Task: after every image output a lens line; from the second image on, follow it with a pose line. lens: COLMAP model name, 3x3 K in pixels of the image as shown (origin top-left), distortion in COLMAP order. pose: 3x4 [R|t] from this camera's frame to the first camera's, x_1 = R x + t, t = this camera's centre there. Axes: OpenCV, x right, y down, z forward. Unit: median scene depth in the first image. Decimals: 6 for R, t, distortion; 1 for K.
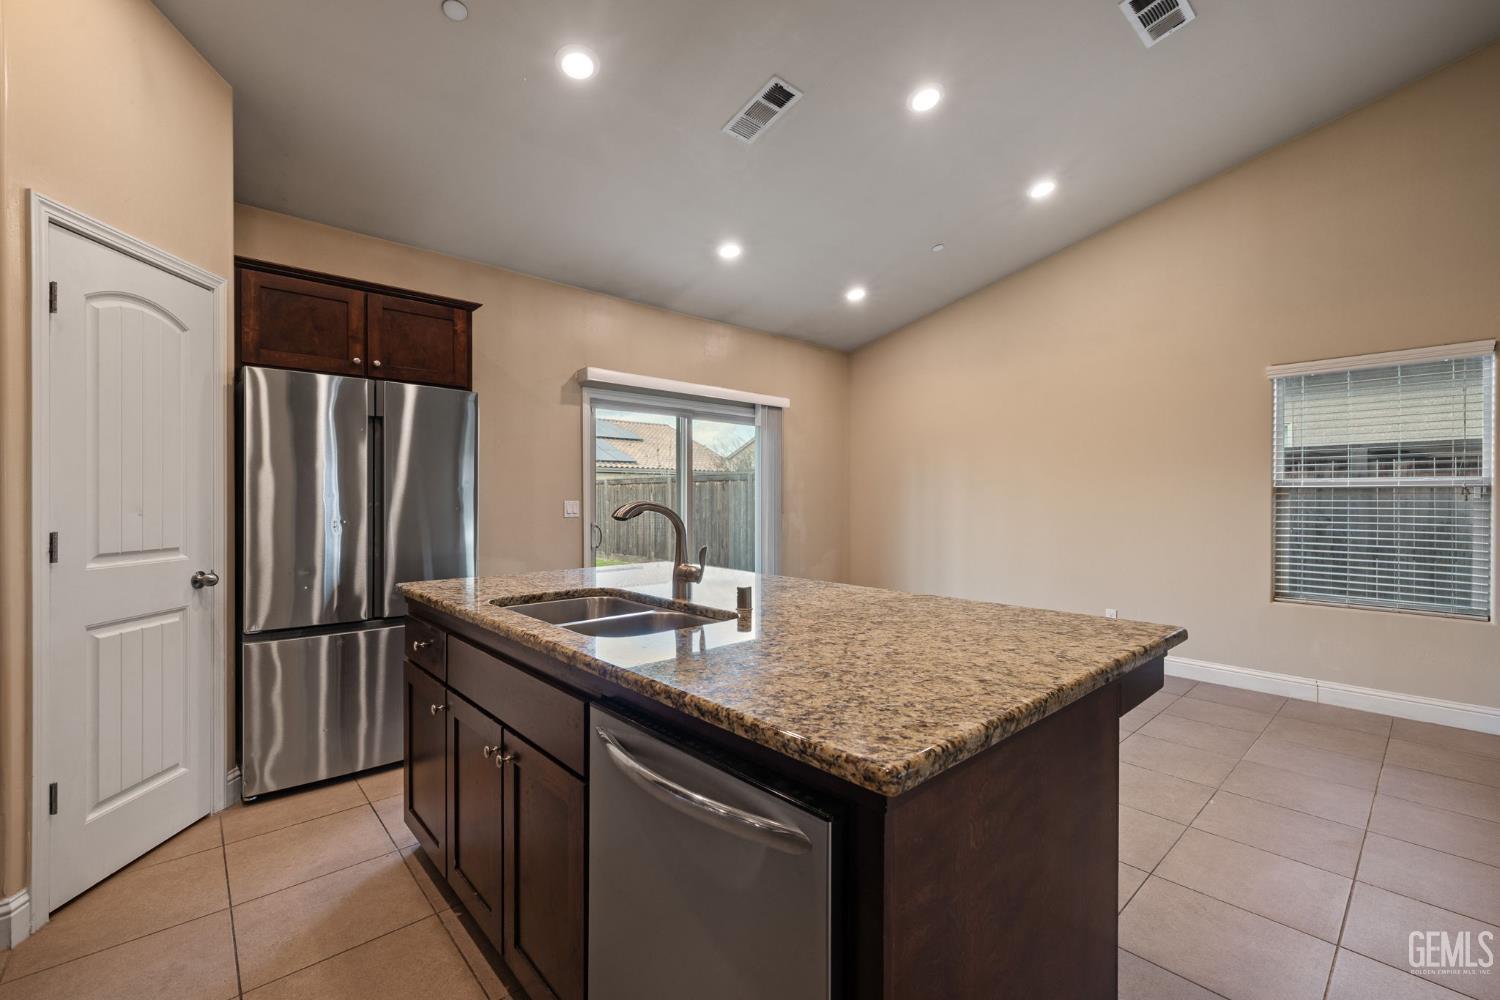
lens RADIAL K [[630.3, 0, 750.0], [0, 630.3, 500.0], [0, 0, 1]] dist [0.001184, 0.000796]
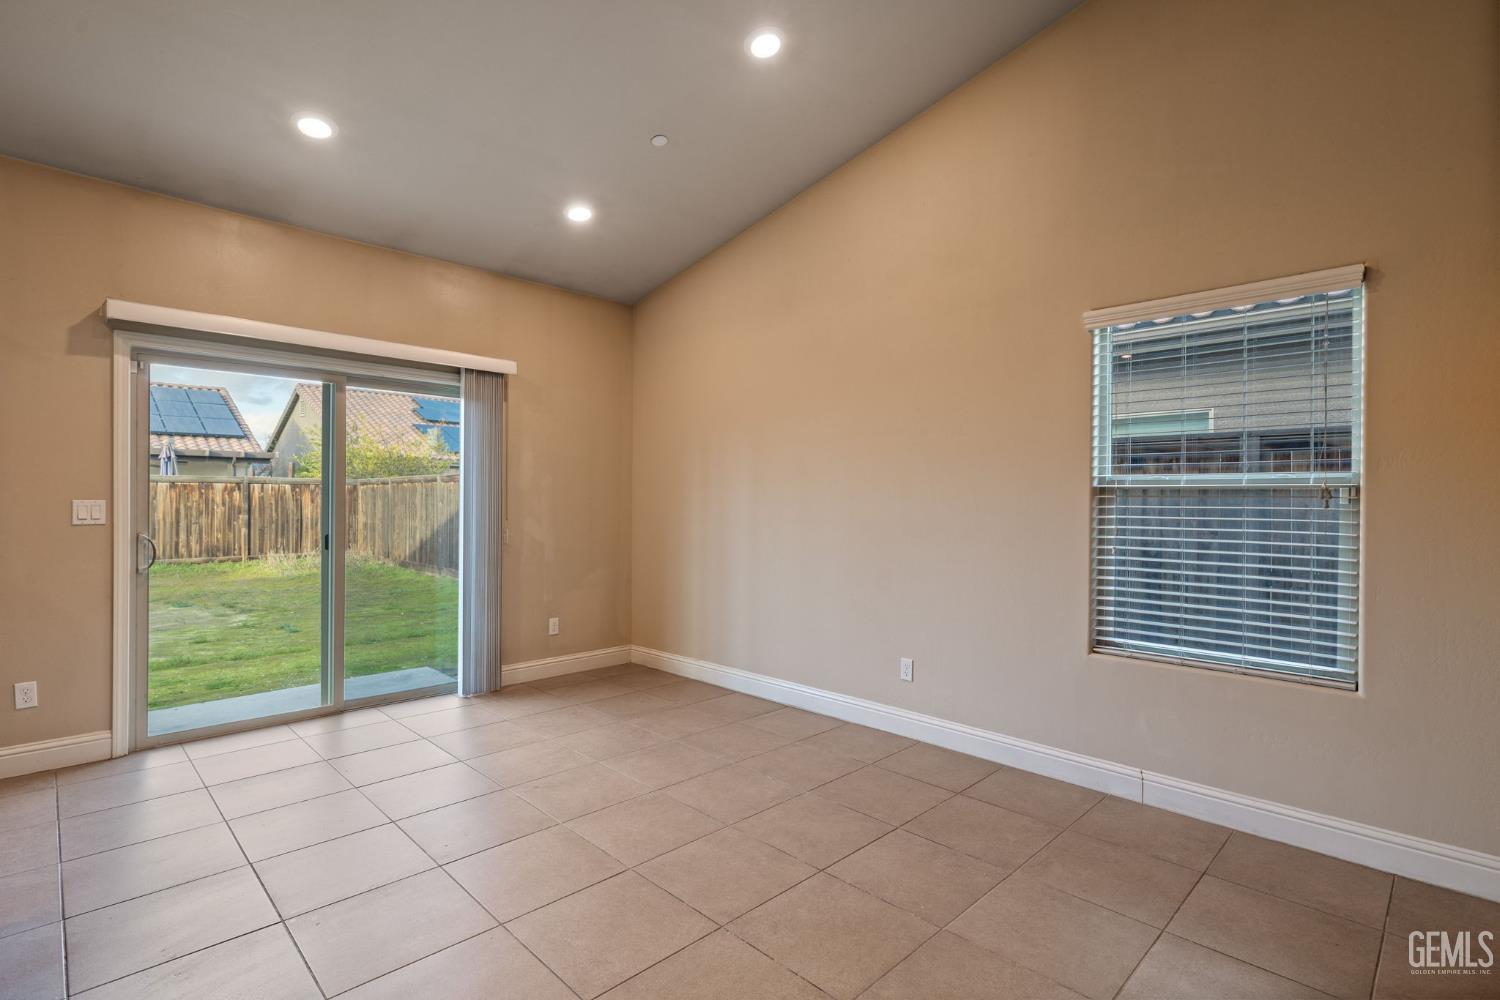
lens RADIAL K [[718.9, 0, 750.0], [0, 718.9, 500.0], [0, 0, 1]] dist [-0.000072, 0.000522]
pose [[0.998866, 0.006425, 0.047170, 0.487307], [-0.006252, 0.999973, -0.003804, -0.000946], [-0.047193, 0.003504, 0.998880, 0.272120]]
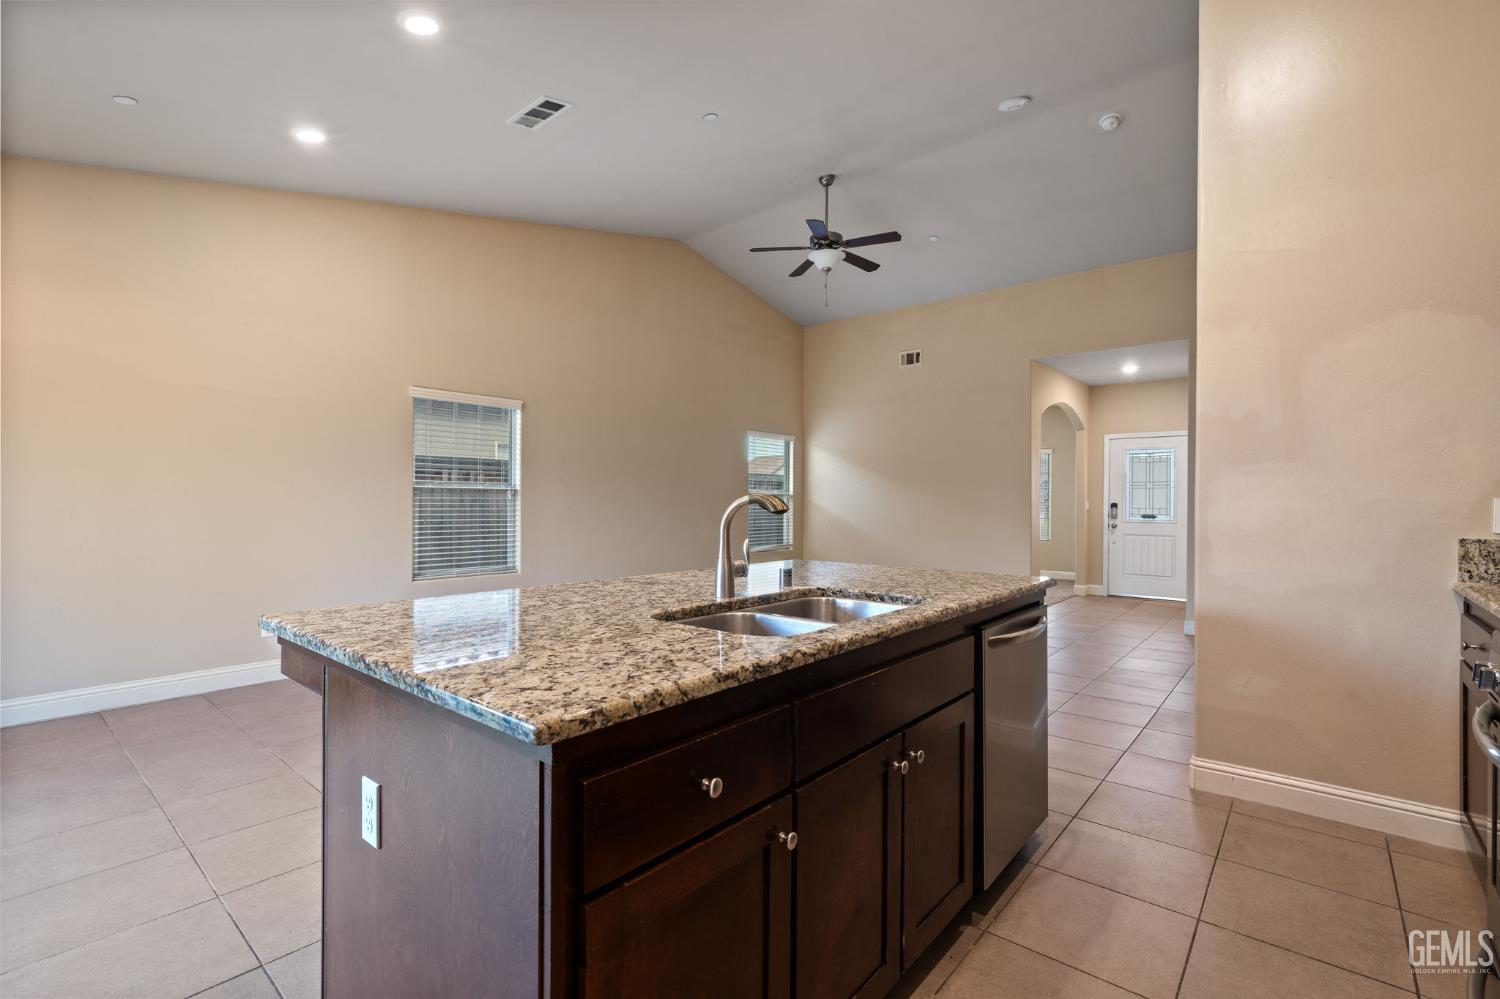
lens RADIAL K [[650.3, 0, 750.0], [0, 650.3, 499.5], [0, 0, 1]] dist [0.004463, 0.000279]
pose [[-0.117547, 0.000189, 0.993067, -0.570724], [0.003759, 0.999993, 0.000255, 0.005743], [-0.993060, 0.003763, -0.117547, 0.583196]]
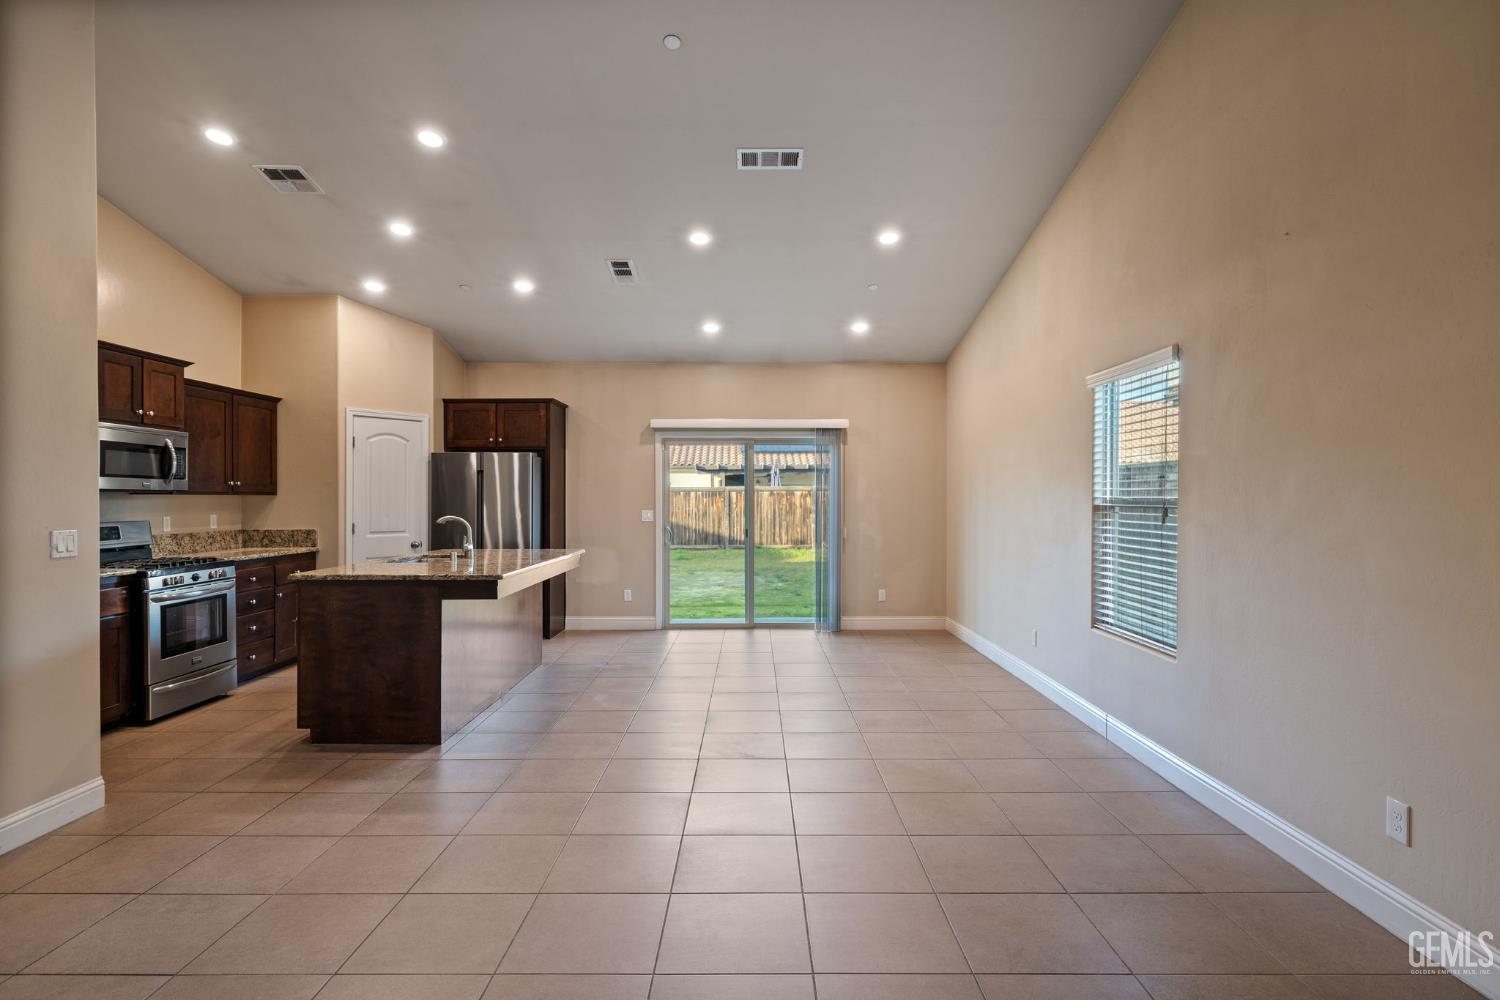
lens RADIAL K [[770.3, 0, 750.0], [0, 770.3, 500.0], [0, 0, 1]] dist [0.001631, 0.000511]
pose [[0.740882, 0.001851, -0.671633, 1.415448], [-0.000956, 0.999998, 0.001702, -0.033862], [0.671635, -0.000619, 0.740882, -0.213003]]
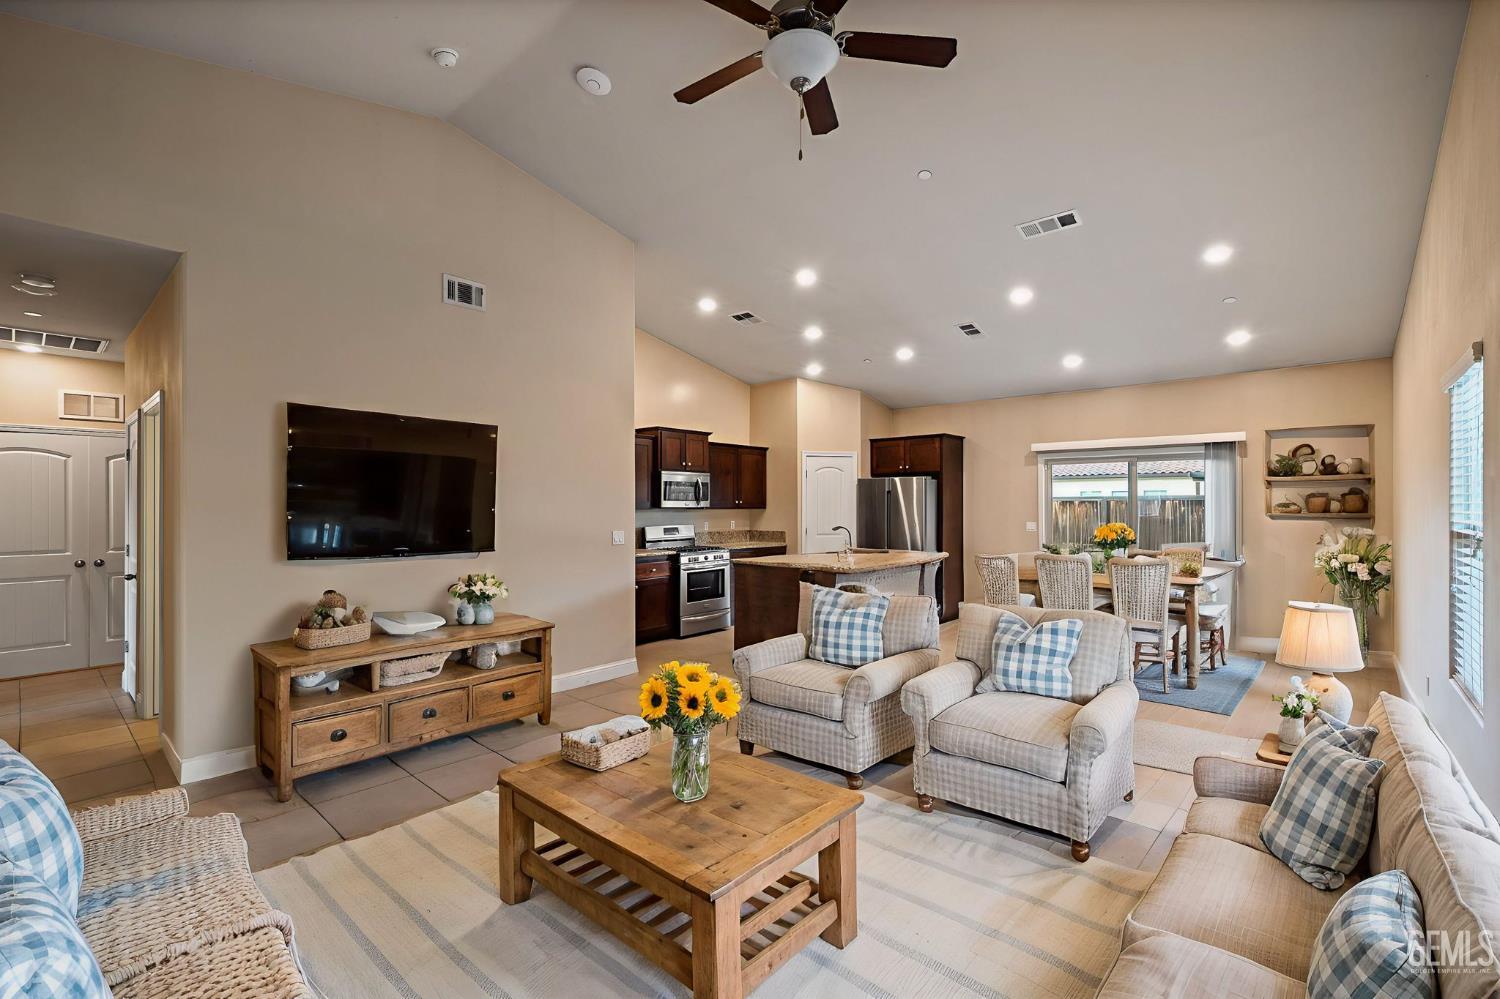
lens RADIAL K [[650.3, 0, 750.0], [0, 650.3, 499.5], [0, 0, 1]] dist [0.004463, 0.000279]
pose [[0.112469, -0.006509, -0.993634, 1.785003], [-0.001212, 0.999977, -0.006688, -0.060694], [0.993654, 0.001957, 0.112459, 0.061092]]
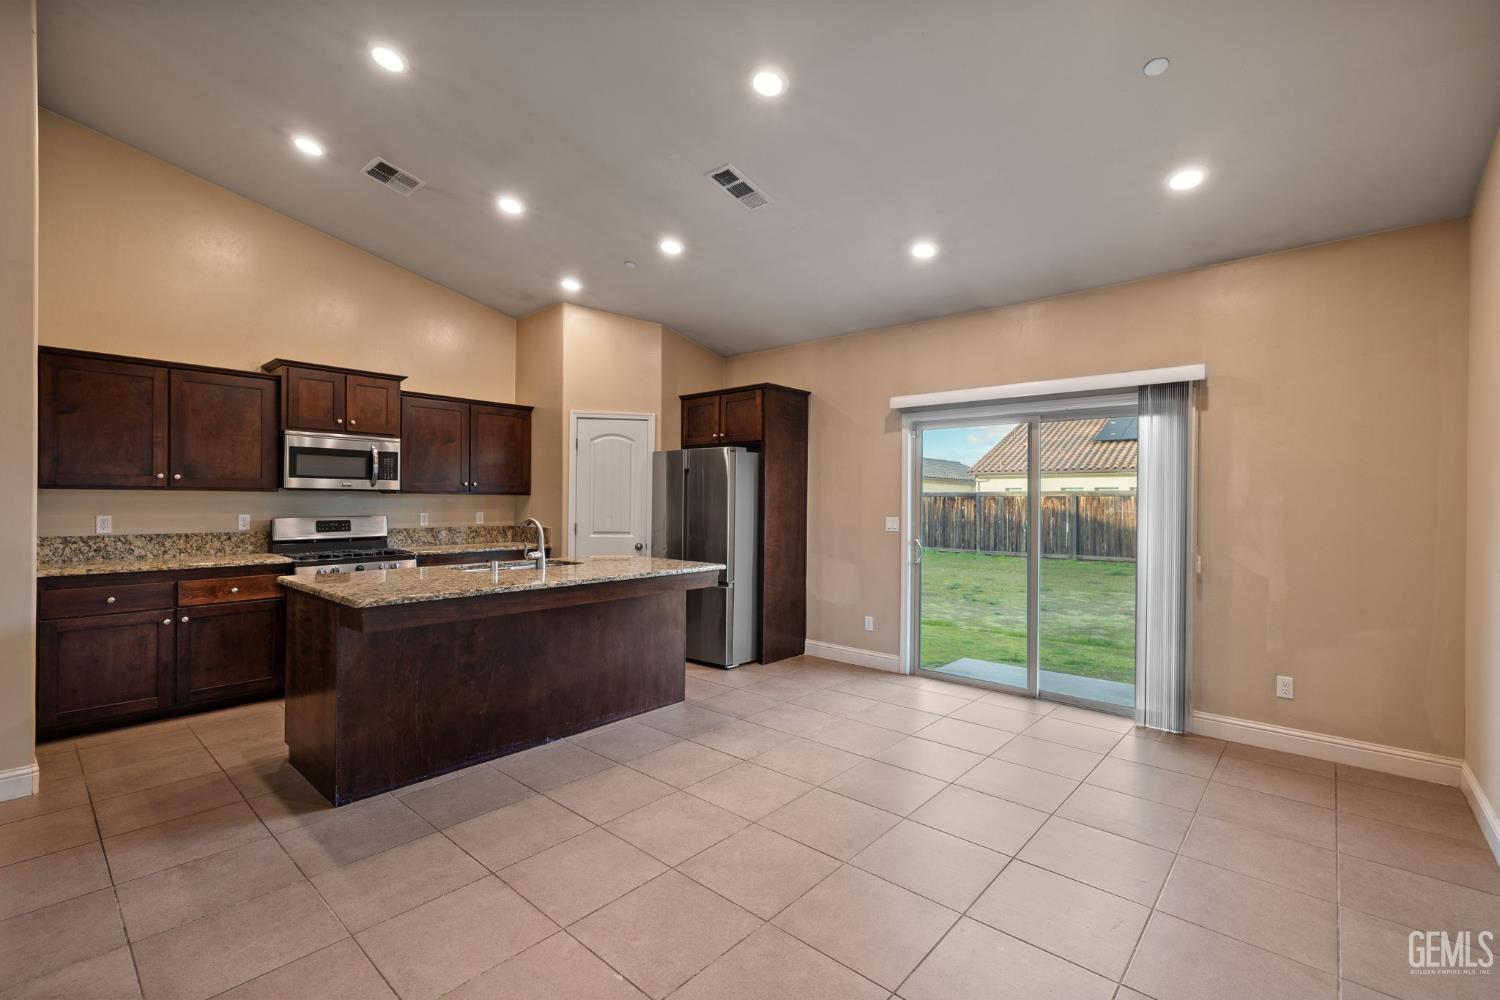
lens RADIAL K [[650.3, 0, 750.0], [0, 650.3, 500.0], [0, 0, 1]] dist [0.004463, 0.000279]
pose [[0.112945, 0.000699, -0.993601, 1.095716], [-0.010329, 0.999947, -0.000471, -0.034051], [0.993548, 0.010316, 0.112946, 0.795287]]
